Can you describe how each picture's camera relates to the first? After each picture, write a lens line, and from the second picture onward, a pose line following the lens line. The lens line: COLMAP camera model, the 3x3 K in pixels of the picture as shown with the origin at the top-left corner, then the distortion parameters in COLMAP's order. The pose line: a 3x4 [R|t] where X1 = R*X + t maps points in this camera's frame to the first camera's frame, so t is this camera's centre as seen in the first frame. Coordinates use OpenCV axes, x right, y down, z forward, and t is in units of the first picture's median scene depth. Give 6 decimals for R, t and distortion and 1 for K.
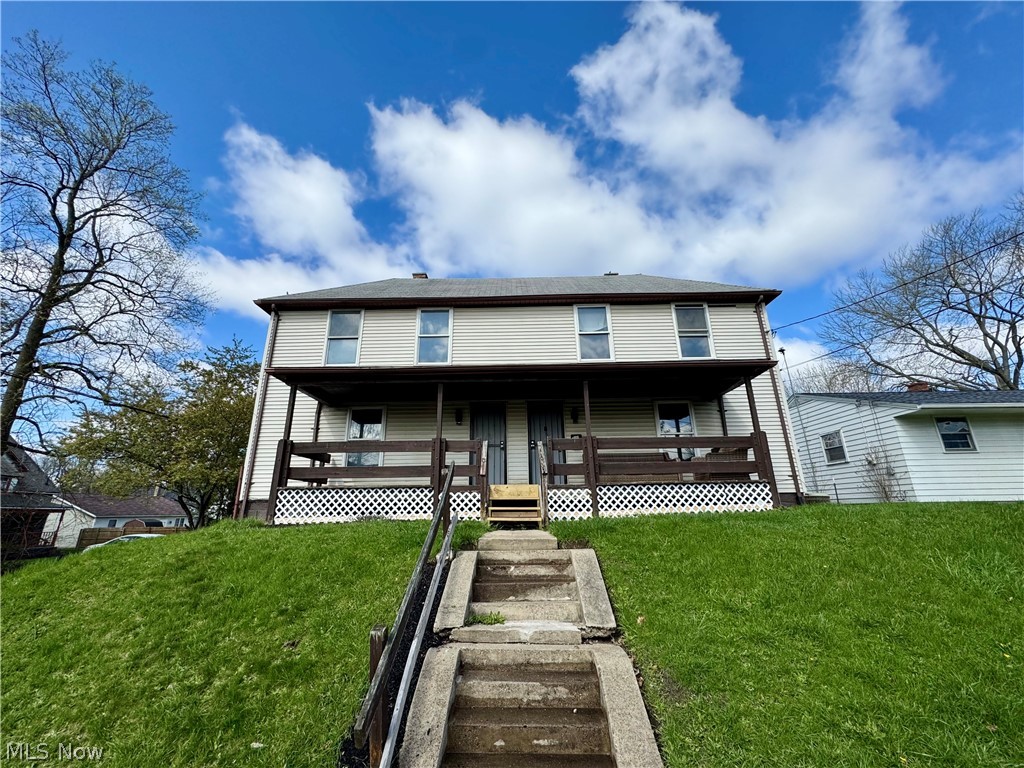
lens RADIAL K [[409.6, 0, 512.0], [0, 409.6, 384.0], [0, 0, 1]] dist [-0.001794, -0.000049]
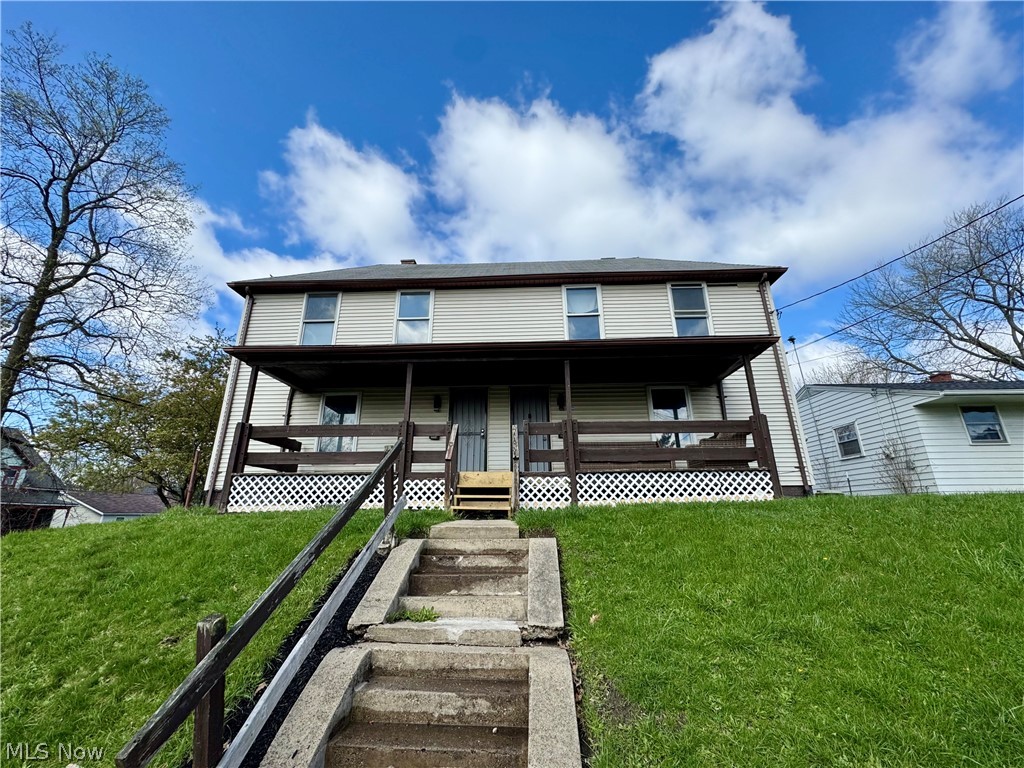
lens RADIAL K [[409.6, 0, 512.0], [0, 409.6, 384.0], [0, 0, 1]] dist [-0.001794, -0.000049]
pose [[0.999598, -0.000834, -0.028340, 0.090044], [0.000622, 0.999972, -0.007507, 0.057213], [0.028346, 0.007486, 0.999570, 0.087042]]
